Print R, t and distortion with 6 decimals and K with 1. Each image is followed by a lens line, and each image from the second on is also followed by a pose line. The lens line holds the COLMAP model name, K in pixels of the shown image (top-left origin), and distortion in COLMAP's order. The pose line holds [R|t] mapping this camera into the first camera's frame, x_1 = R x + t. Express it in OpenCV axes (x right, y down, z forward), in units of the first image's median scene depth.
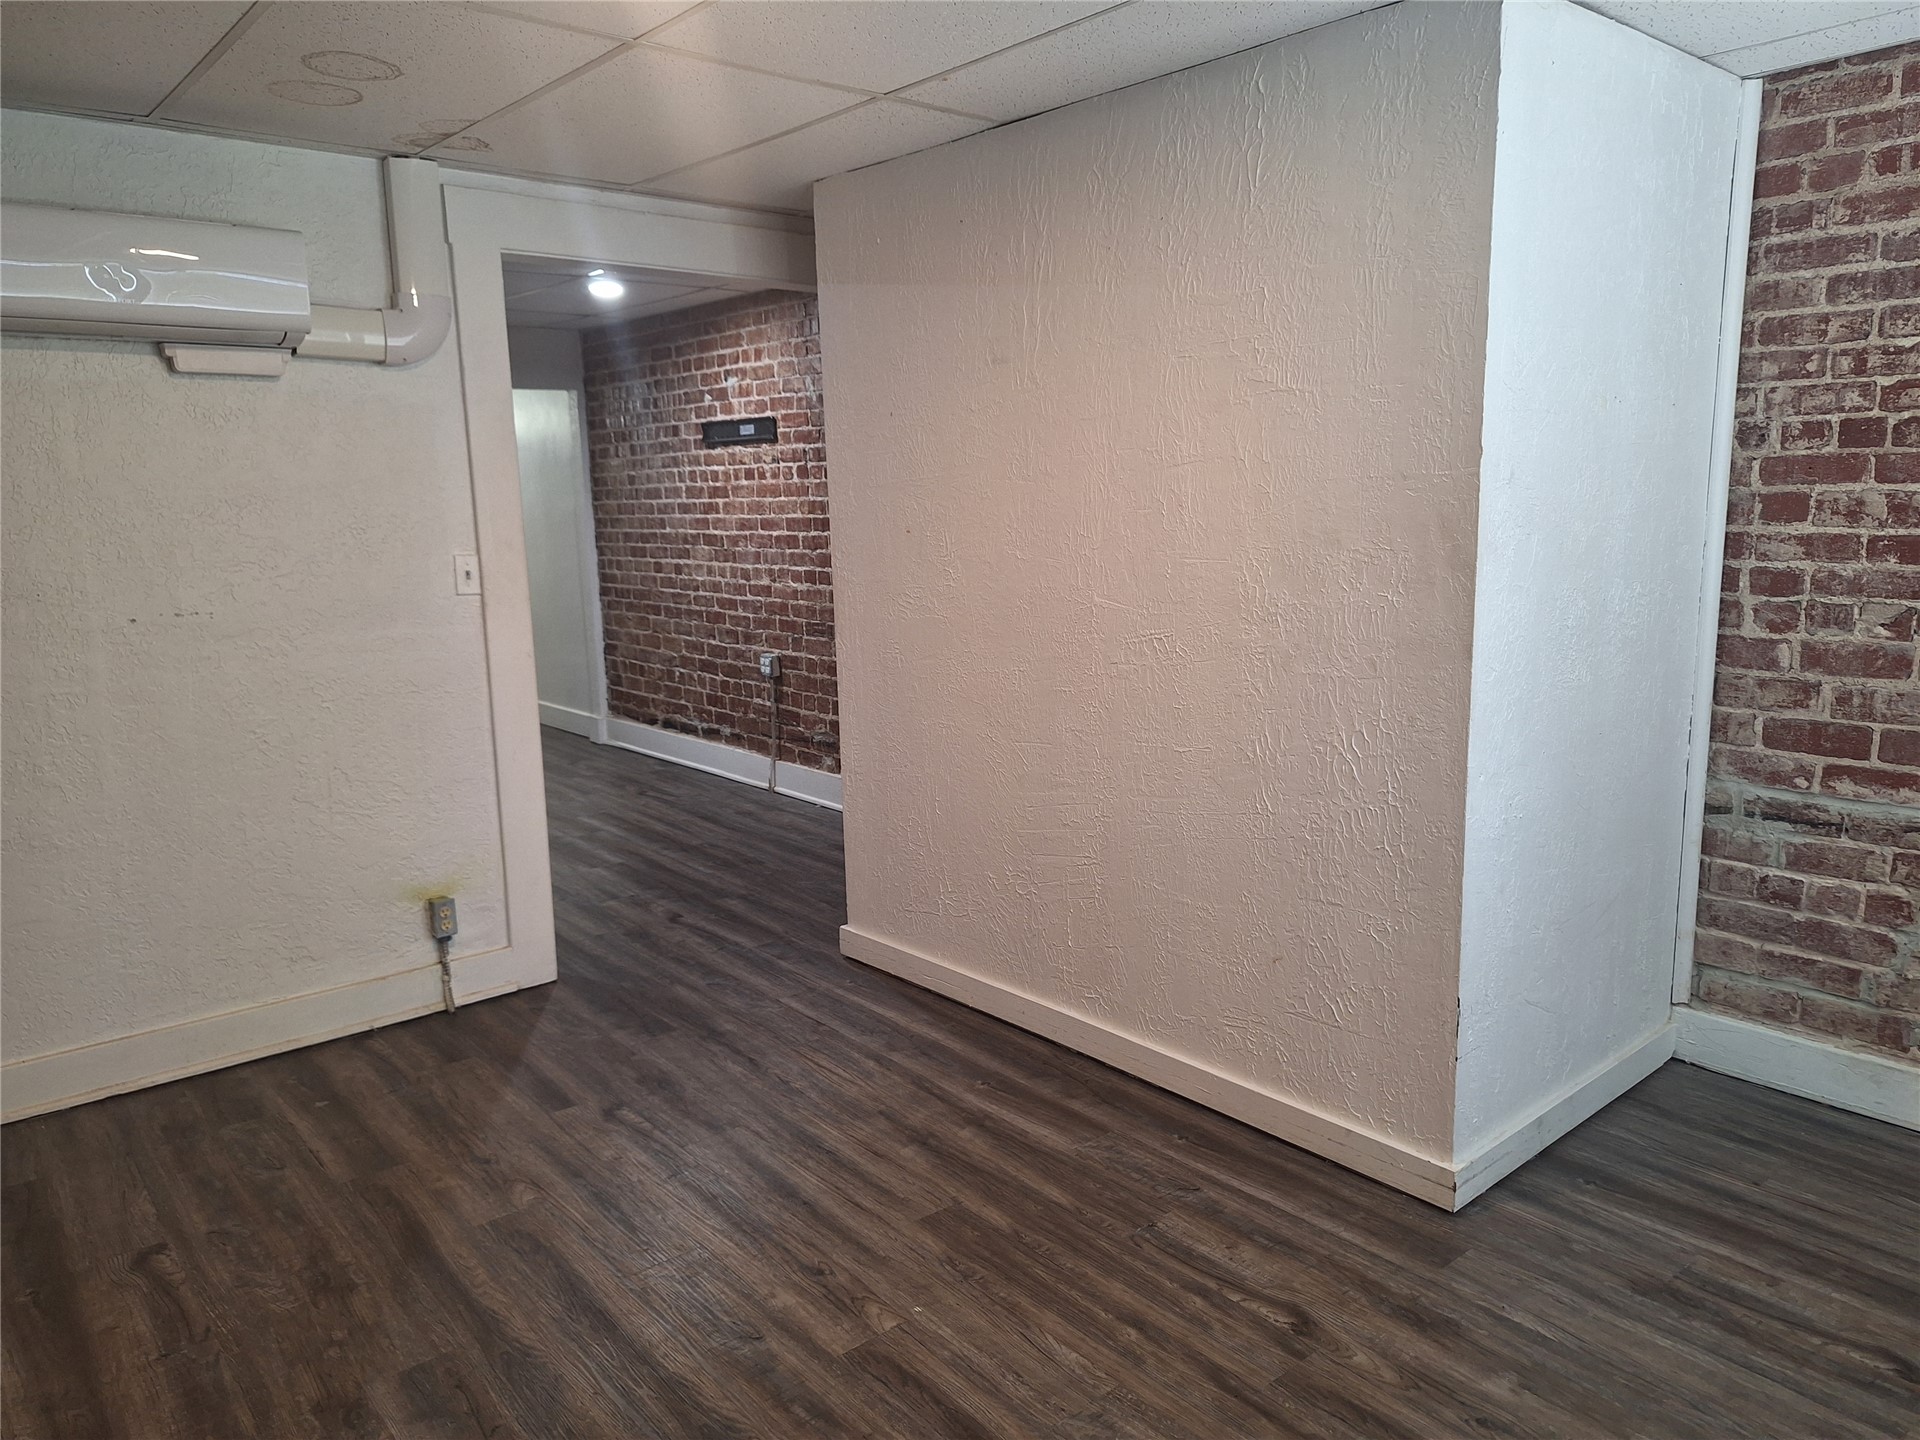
lens RADIAL K [[1321.5, 0, 961.4], [0, 1321.5, 718.9], [0, 0, 1]] dist [0.008199, -0.002002]
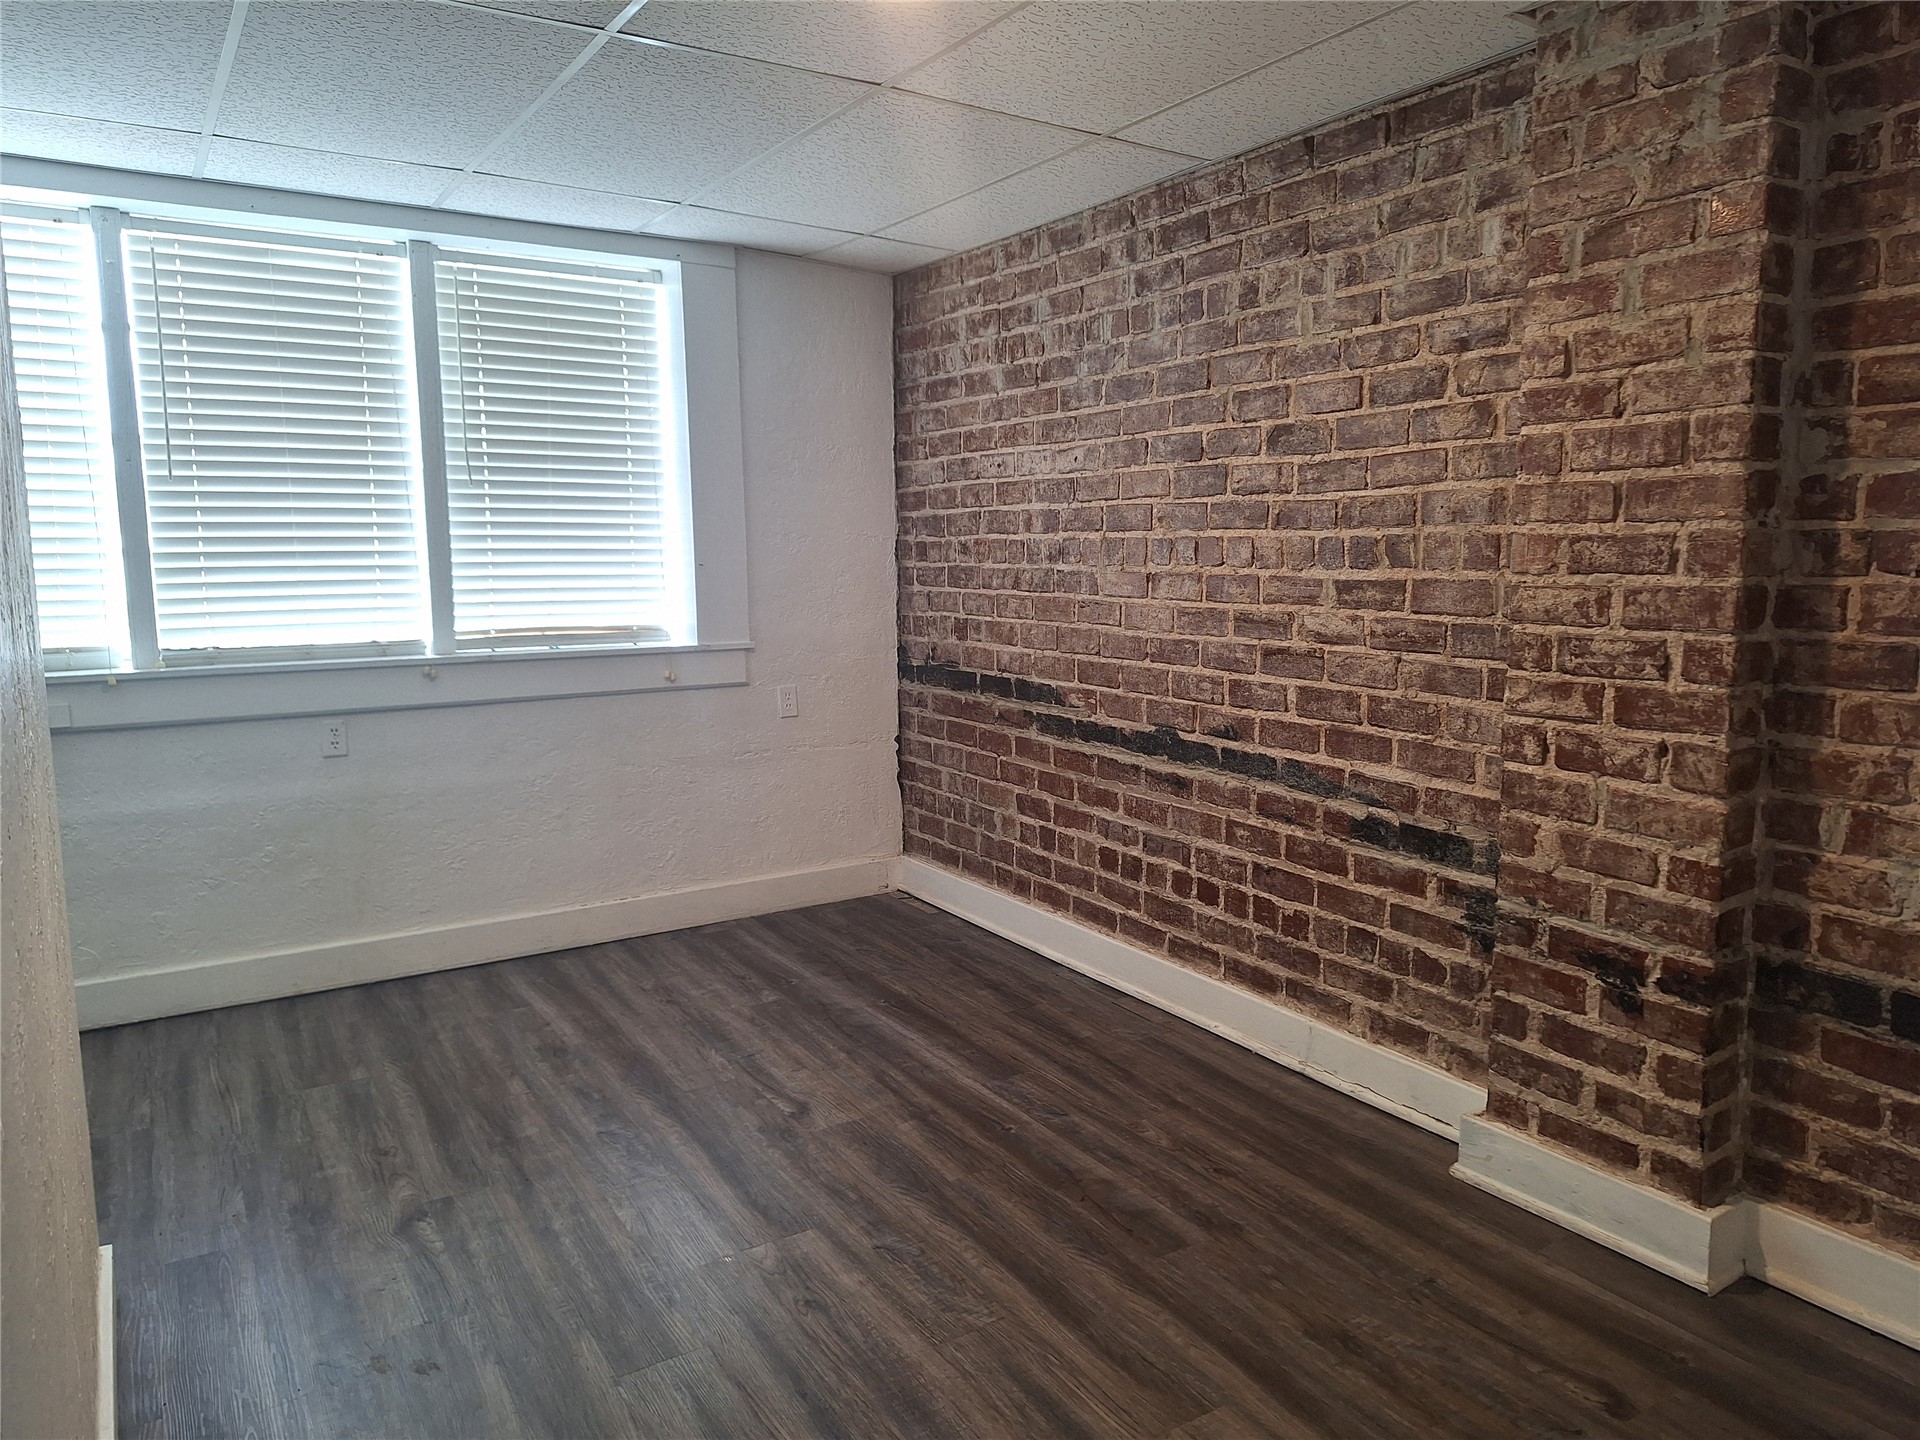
lens RADIAL K [[1321.5, 0, 958.8], [0, 1321.5, 718.2], [0, 0, 1]] dist [0.008199, -0.002002]
pose [[-0.989726, 0.006033, 0.142849, -0.372656], [0.049647, 0.951442, 0.303798, -0.278384], [-0.134080, 0.307769, -0.941967, 1.856935]]
